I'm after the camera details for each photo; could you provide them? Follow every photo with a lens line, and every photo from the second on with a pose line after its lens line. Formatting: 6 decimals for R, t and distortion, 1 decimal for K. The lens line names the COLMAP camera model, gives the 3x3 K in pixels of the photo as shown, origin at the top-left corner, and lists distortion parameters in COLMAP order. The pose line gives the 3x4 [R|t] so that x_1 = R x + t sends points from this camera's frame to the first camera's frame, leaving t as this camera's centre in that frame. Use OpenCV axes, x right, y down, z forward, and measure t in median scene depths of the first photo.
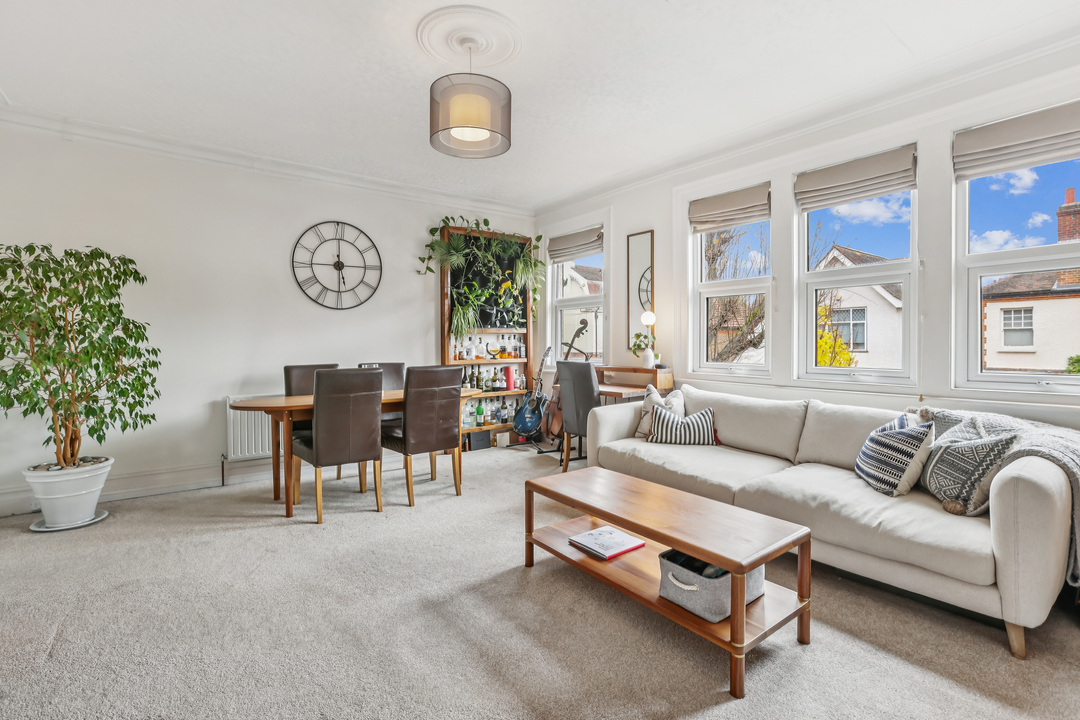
lens RADIAL K [[496.5, 0, 536.0], [0, 496.5, 348.2], [0, 0, 1]] dist [-0.022438, 0.011581]
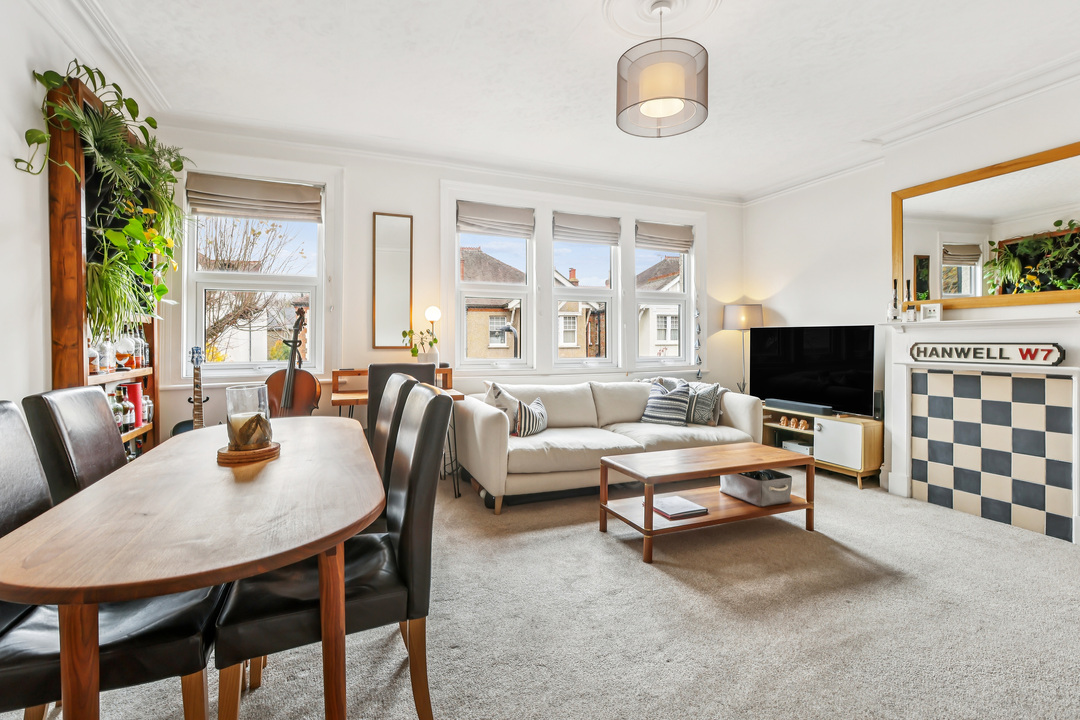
lens RADIAL K [[507.2, 0, 539.7], [0, 507.2, 347.1], [0, 0, 1]] dist [-0.022264, 0.024844]
pose [[0.261164, -0.006918, 0.965270, -0.832672], [0.012583, 0.999914, 0.003761, 0.000576], [-0.965213, 0.011164, 0.261228, 0.746456]]
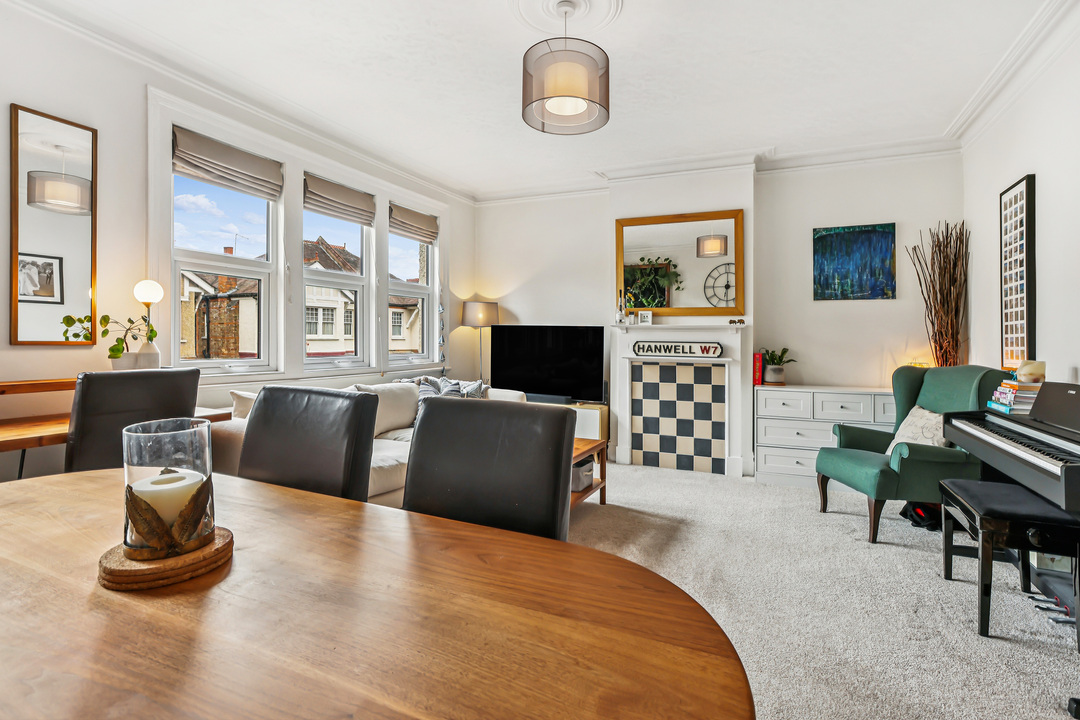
lens RADIAL K [[538.9, 0, 540.2], [0, 538.9, 337.0], [0, 0, 1]] dist [-0.051772, 0.047116]
pose [[-0.475362, 0.001043, 0.879790, -0.739669], [0.001675, 0.999999, -0.000281, -0.006186], [-0.879789, 0.001340, -0.475363, 1.177293]]
